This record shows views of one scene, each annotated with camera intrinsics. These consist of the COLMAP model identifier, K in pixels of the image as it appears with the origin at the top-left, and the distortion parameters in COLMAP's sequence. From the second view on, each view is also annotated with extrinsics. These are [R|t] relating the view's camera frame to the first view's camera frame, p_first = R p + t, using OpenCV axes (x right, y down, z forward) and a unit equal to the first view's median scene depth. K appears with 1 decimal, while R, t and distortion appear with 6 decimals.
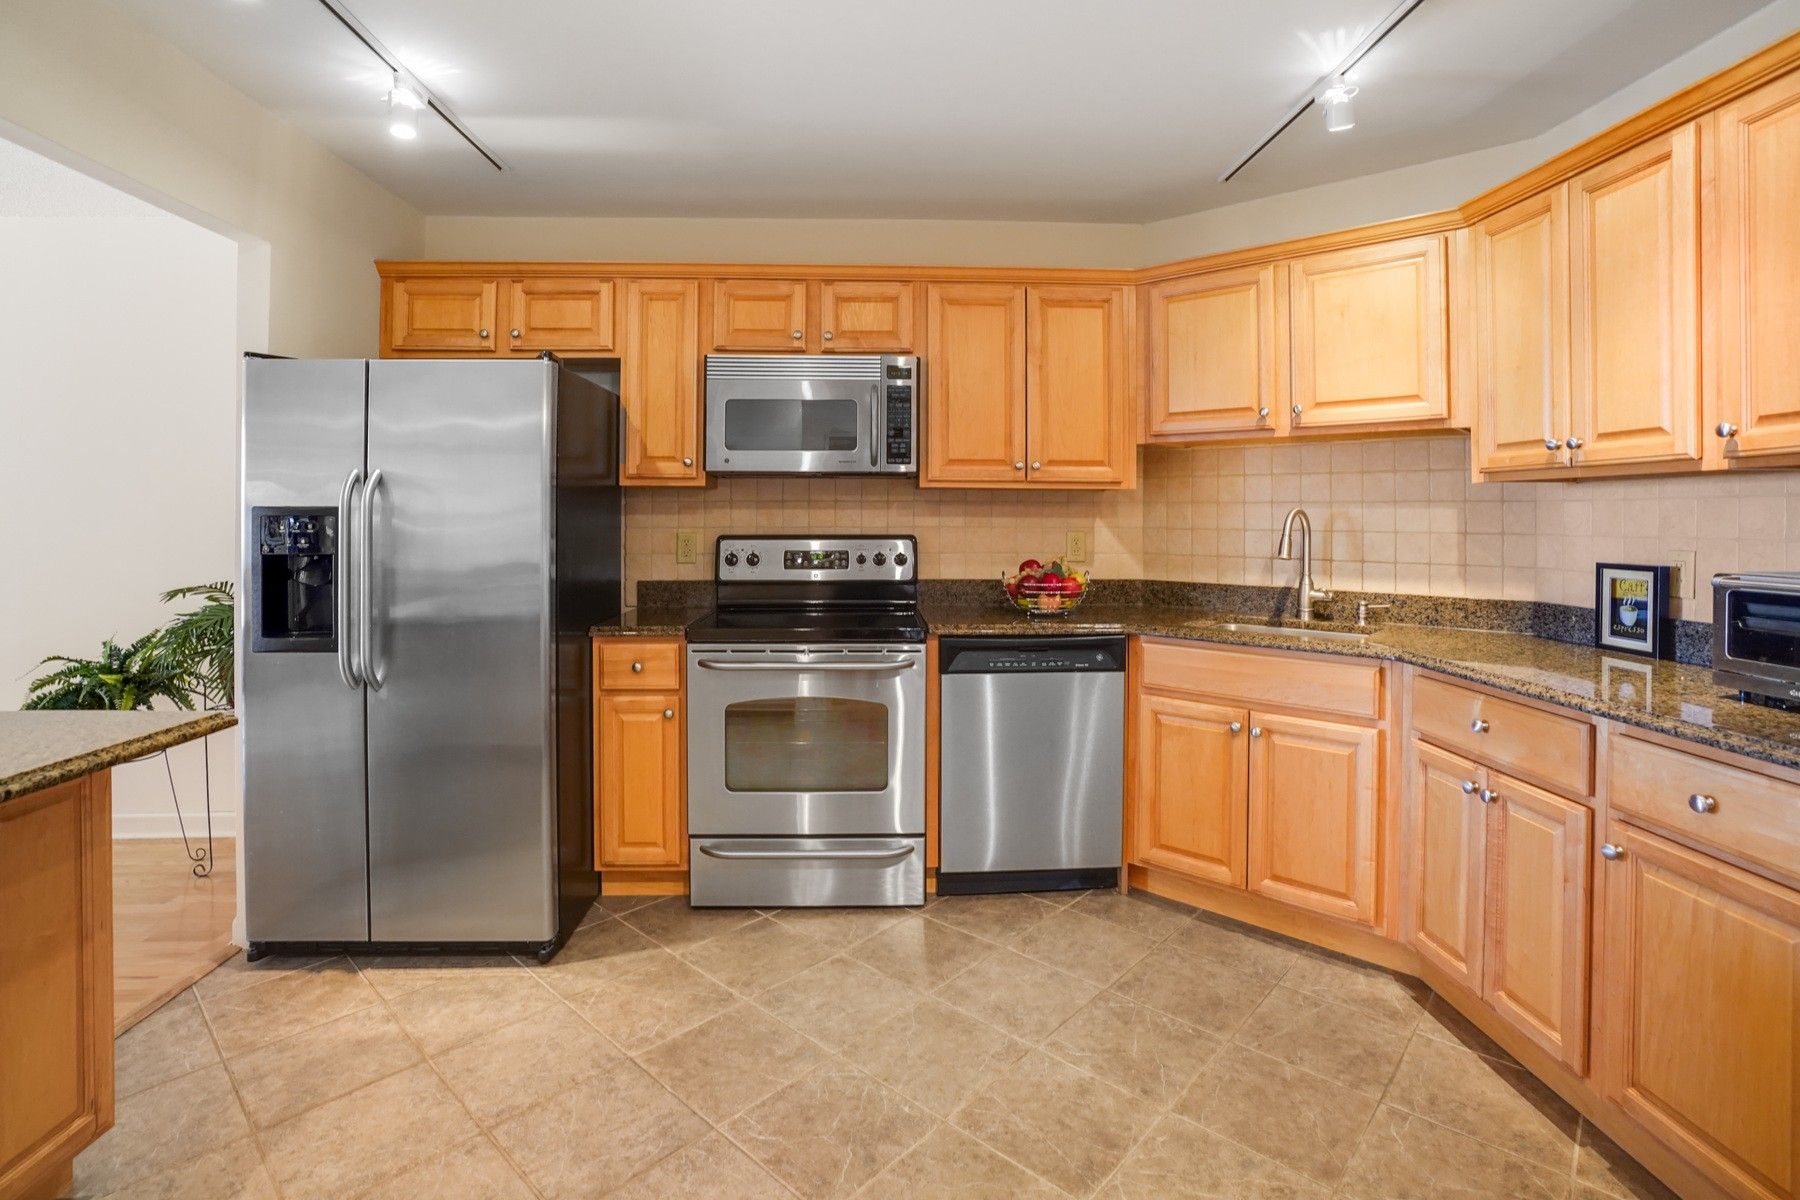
lens RADIAL K [[855.1, 0, 905.0], [0, 855.1, 510.5], [0, 0, 1]] dist [-0.056091, 0.017929]
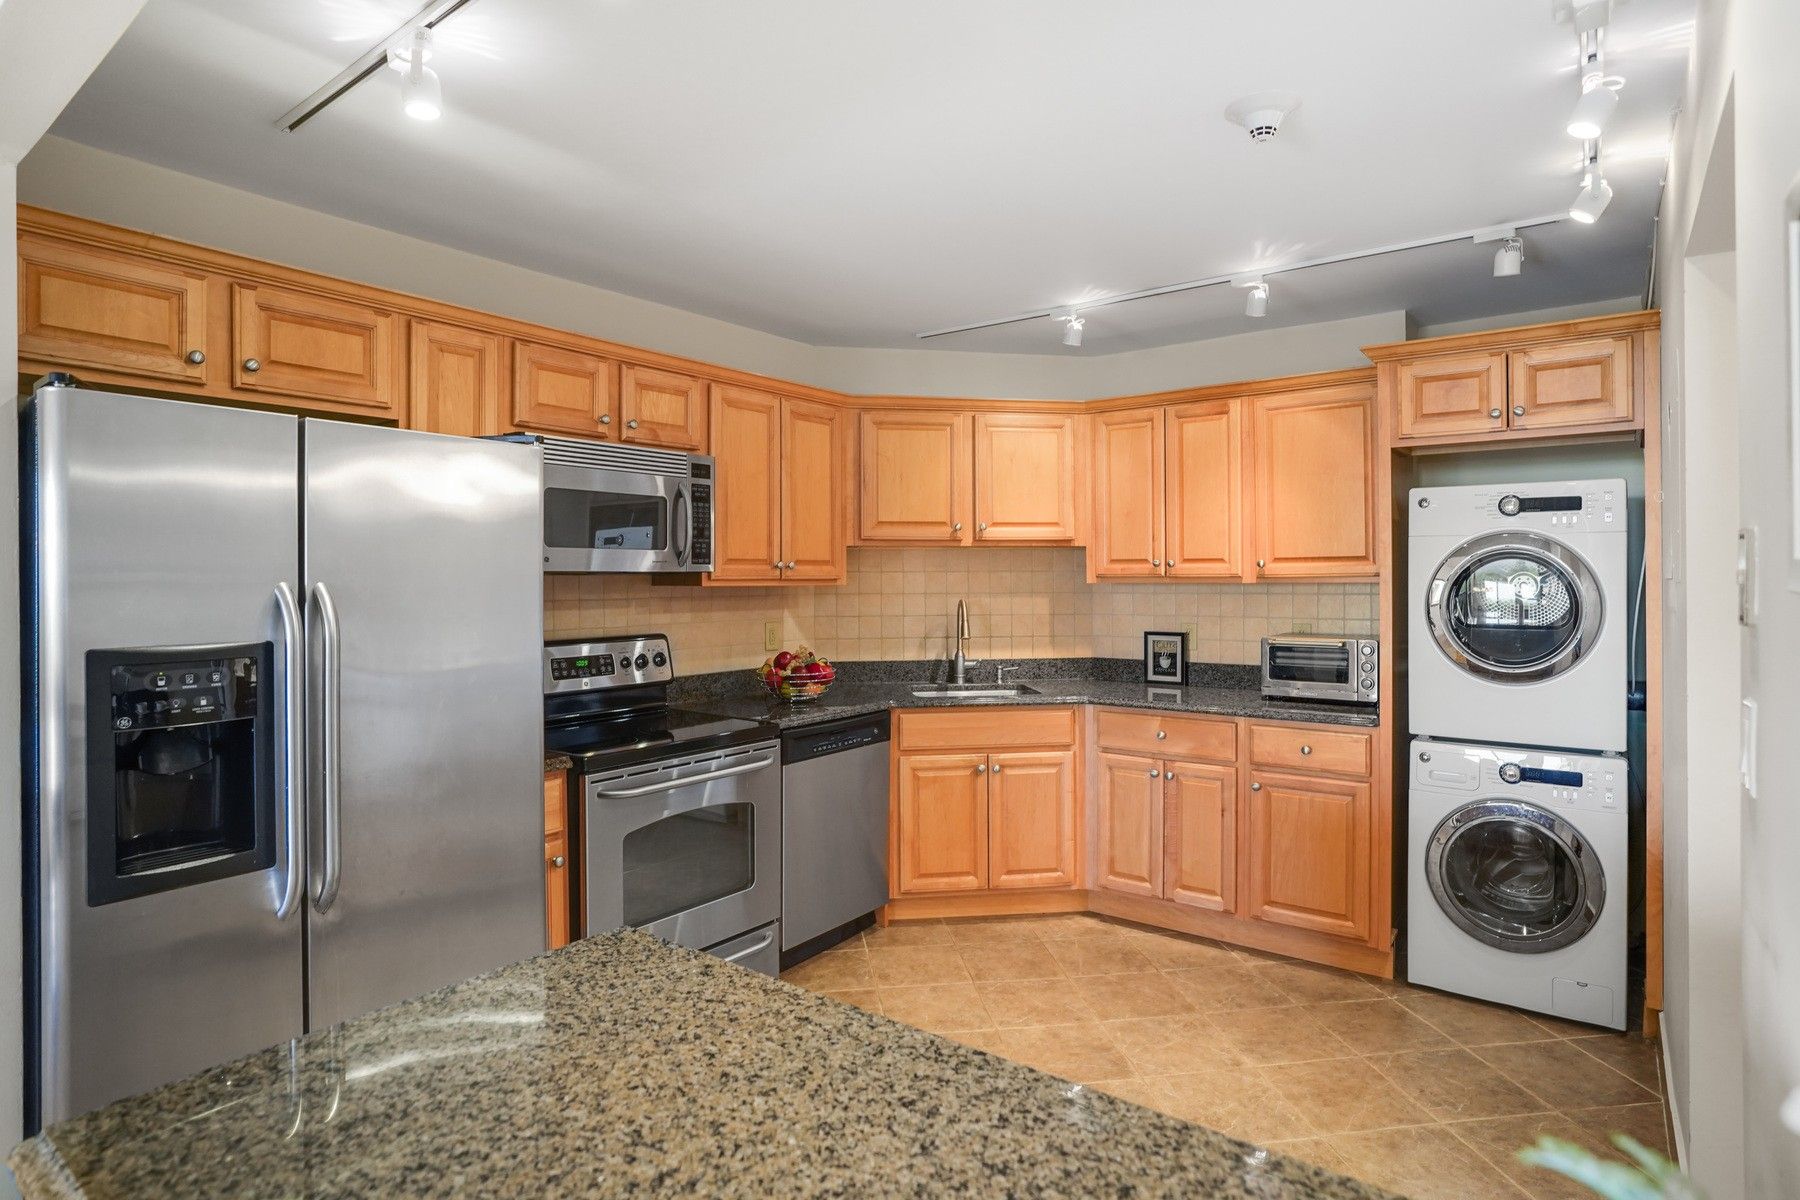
lens RADIAL K [[961.0, 0, 914.0], [0, 961.0, 575.5], [0, 0, 1]] dist [-0.023697, 0.007840]
pose [[0.634969, -0.005634, 0.772517, -0.746143], [0.001130, 0.999979, 0.006364, -0.049551], [-0.772537, -0.003168, 0.634962, 0.110372]]
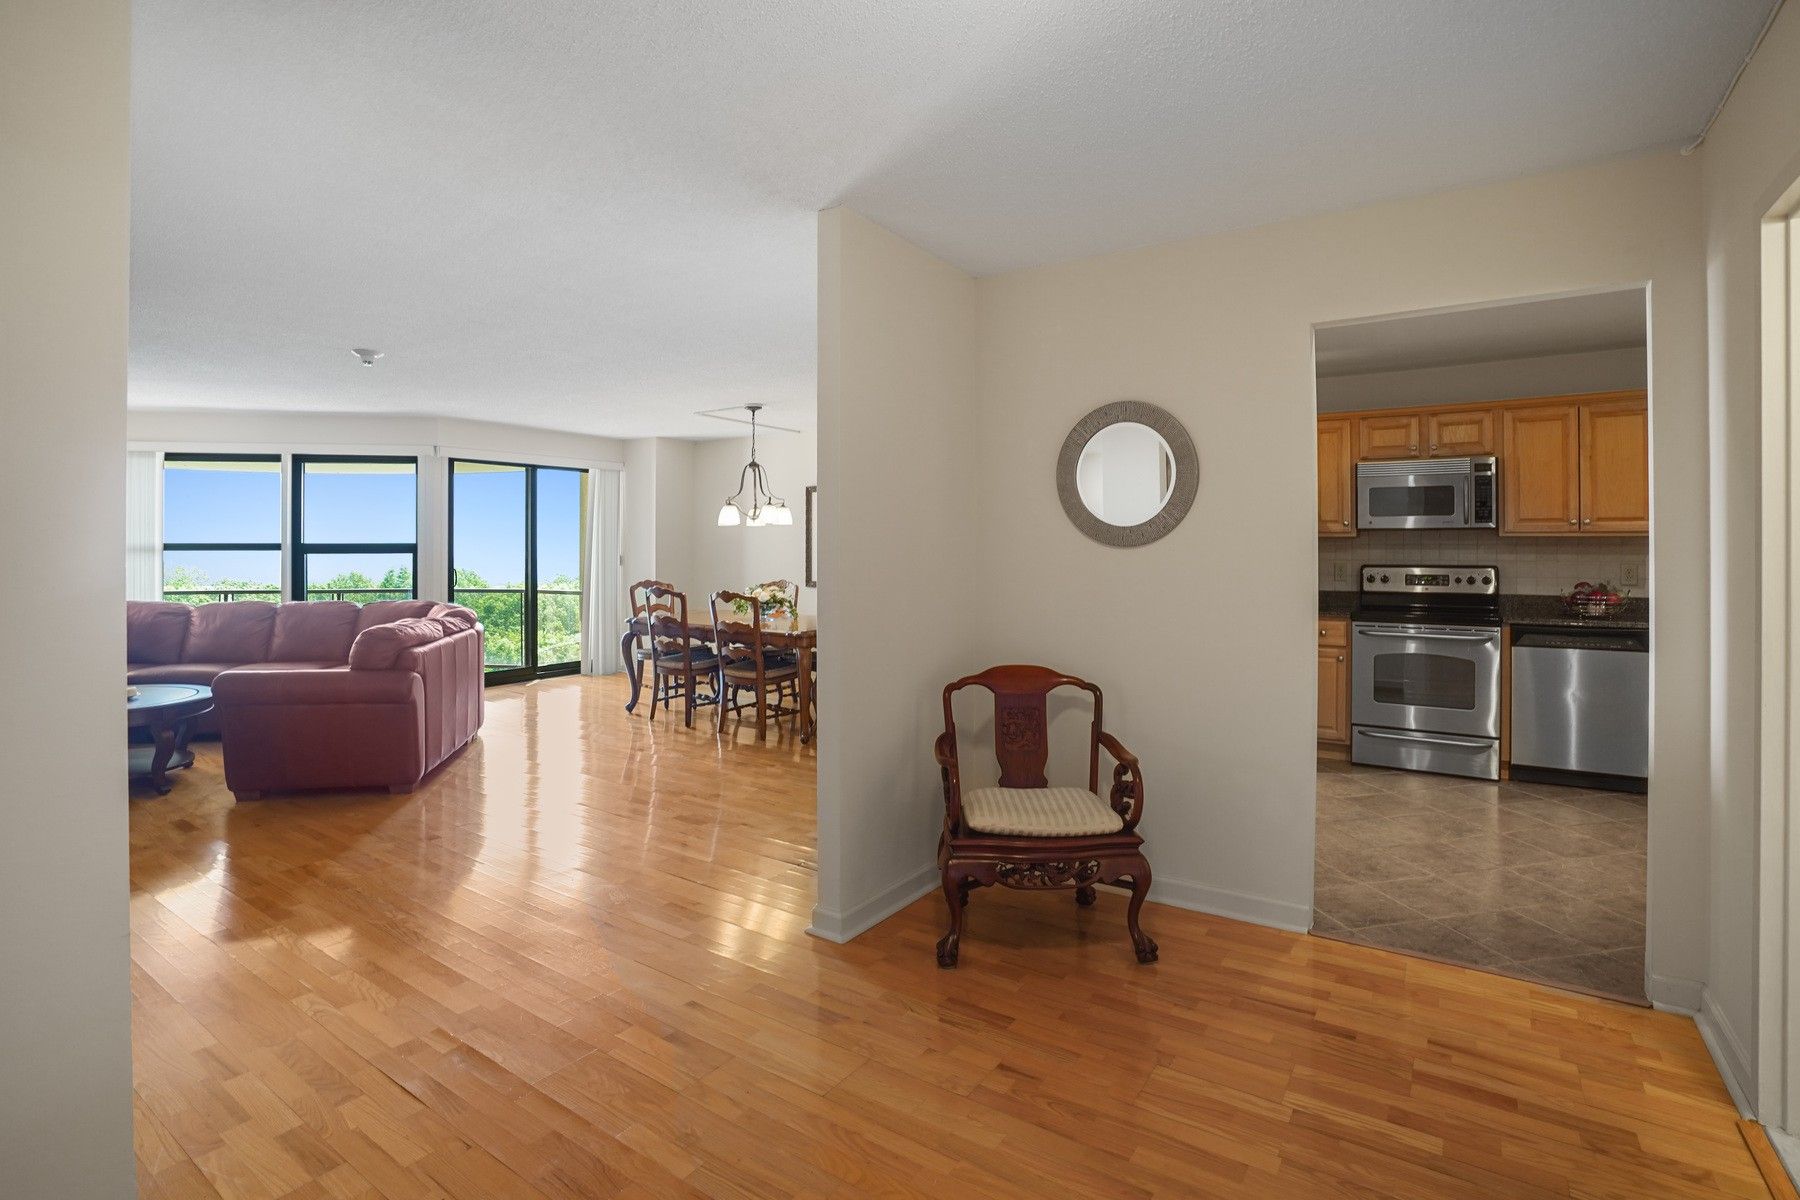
lens RADIAL K [[855.1, 0, 909.9], [0, 855.1, 545.9], [0, 0, 1]] dist [-0.056091, 0.017929]
pose [[0.804044, -0.006038, -0.594539, 0.064826], [0.007125, 0.999974, -0.000519, -0.016587], [0.594527, -0.003819, 0.804067, -1.020491]]
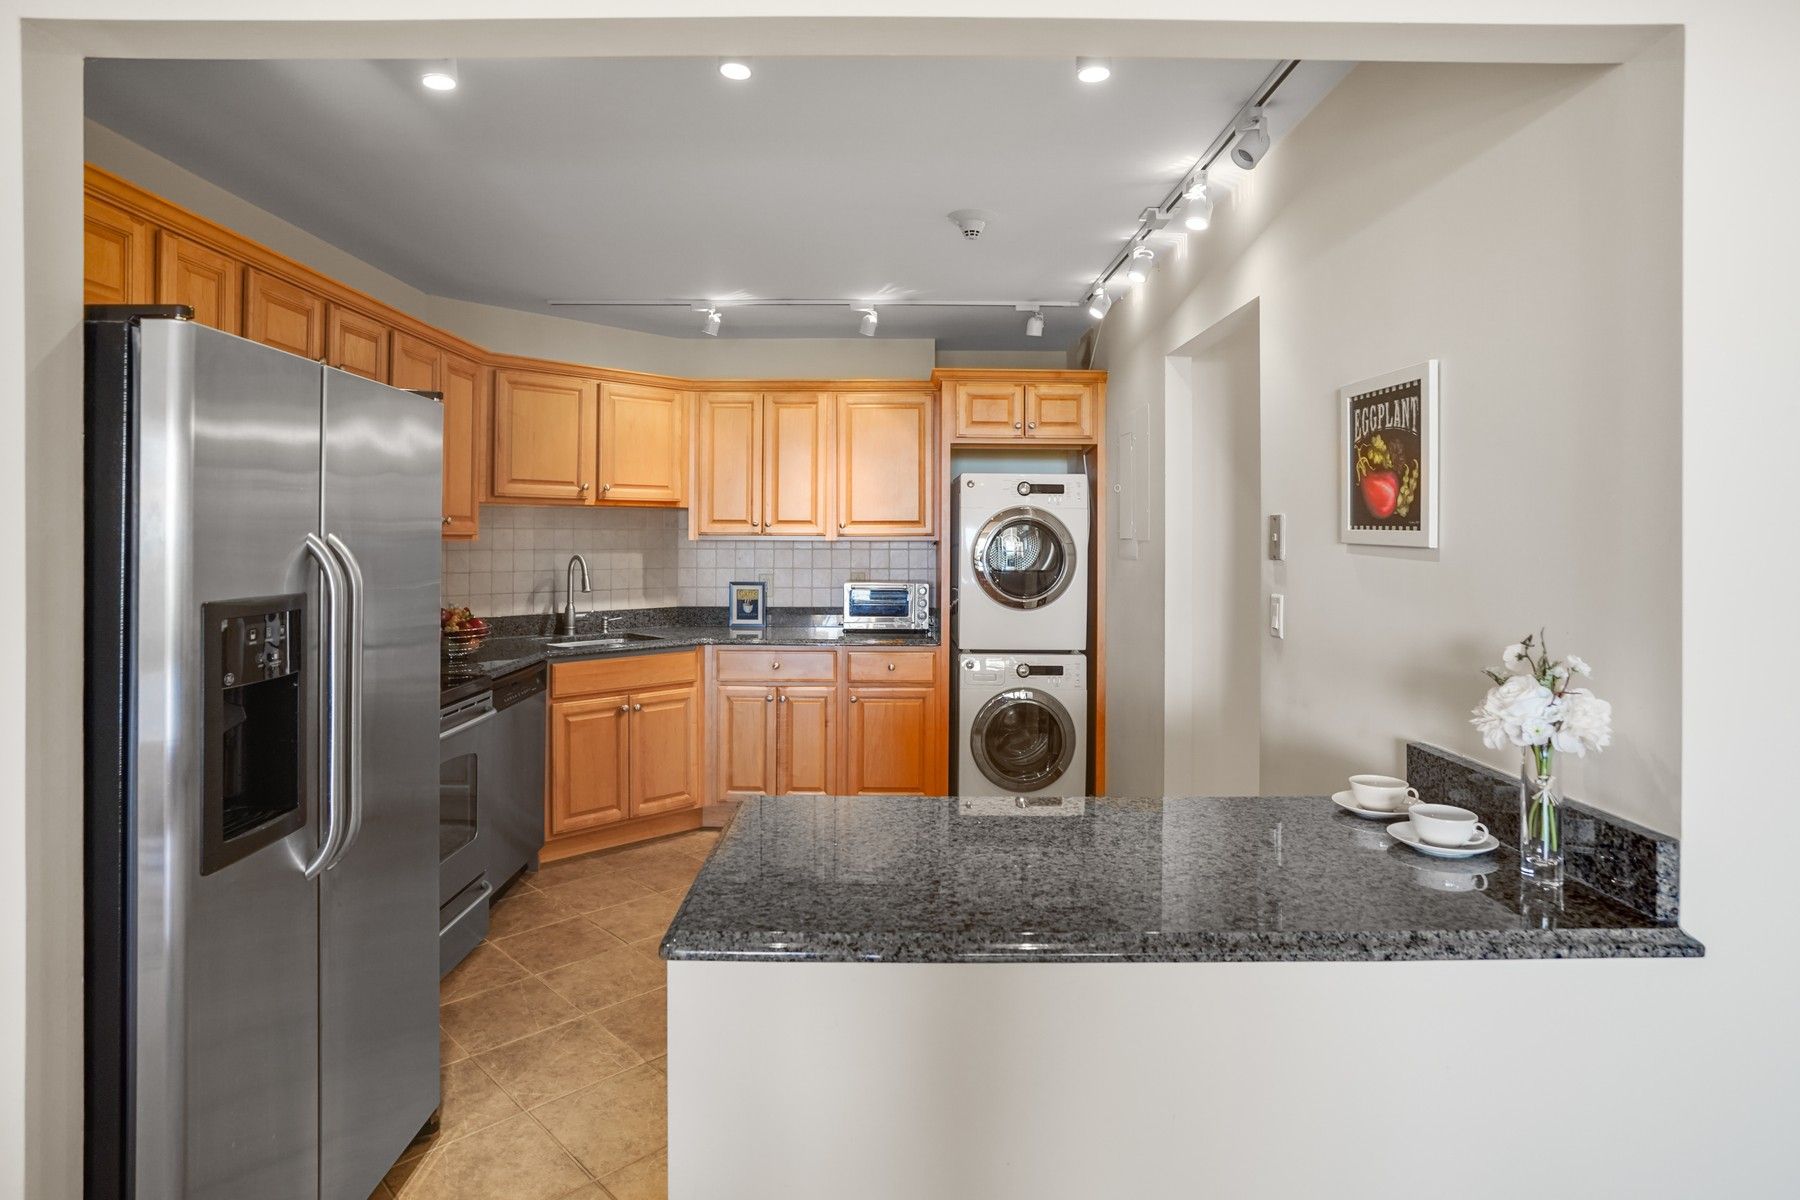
lens RADIAL K [[961.0, 0, 874.5], [0, 961.0, 528.7], [0, 0, 1]] dist [-0.023697, 0.007840]
pose [[0.060064, 0.004596, 0.998184, -1.094451], [-0.010911, 0.999933, -0.003947, -0.045264], [-0.998135, -0.010654, 0.060110, 0.422319]]
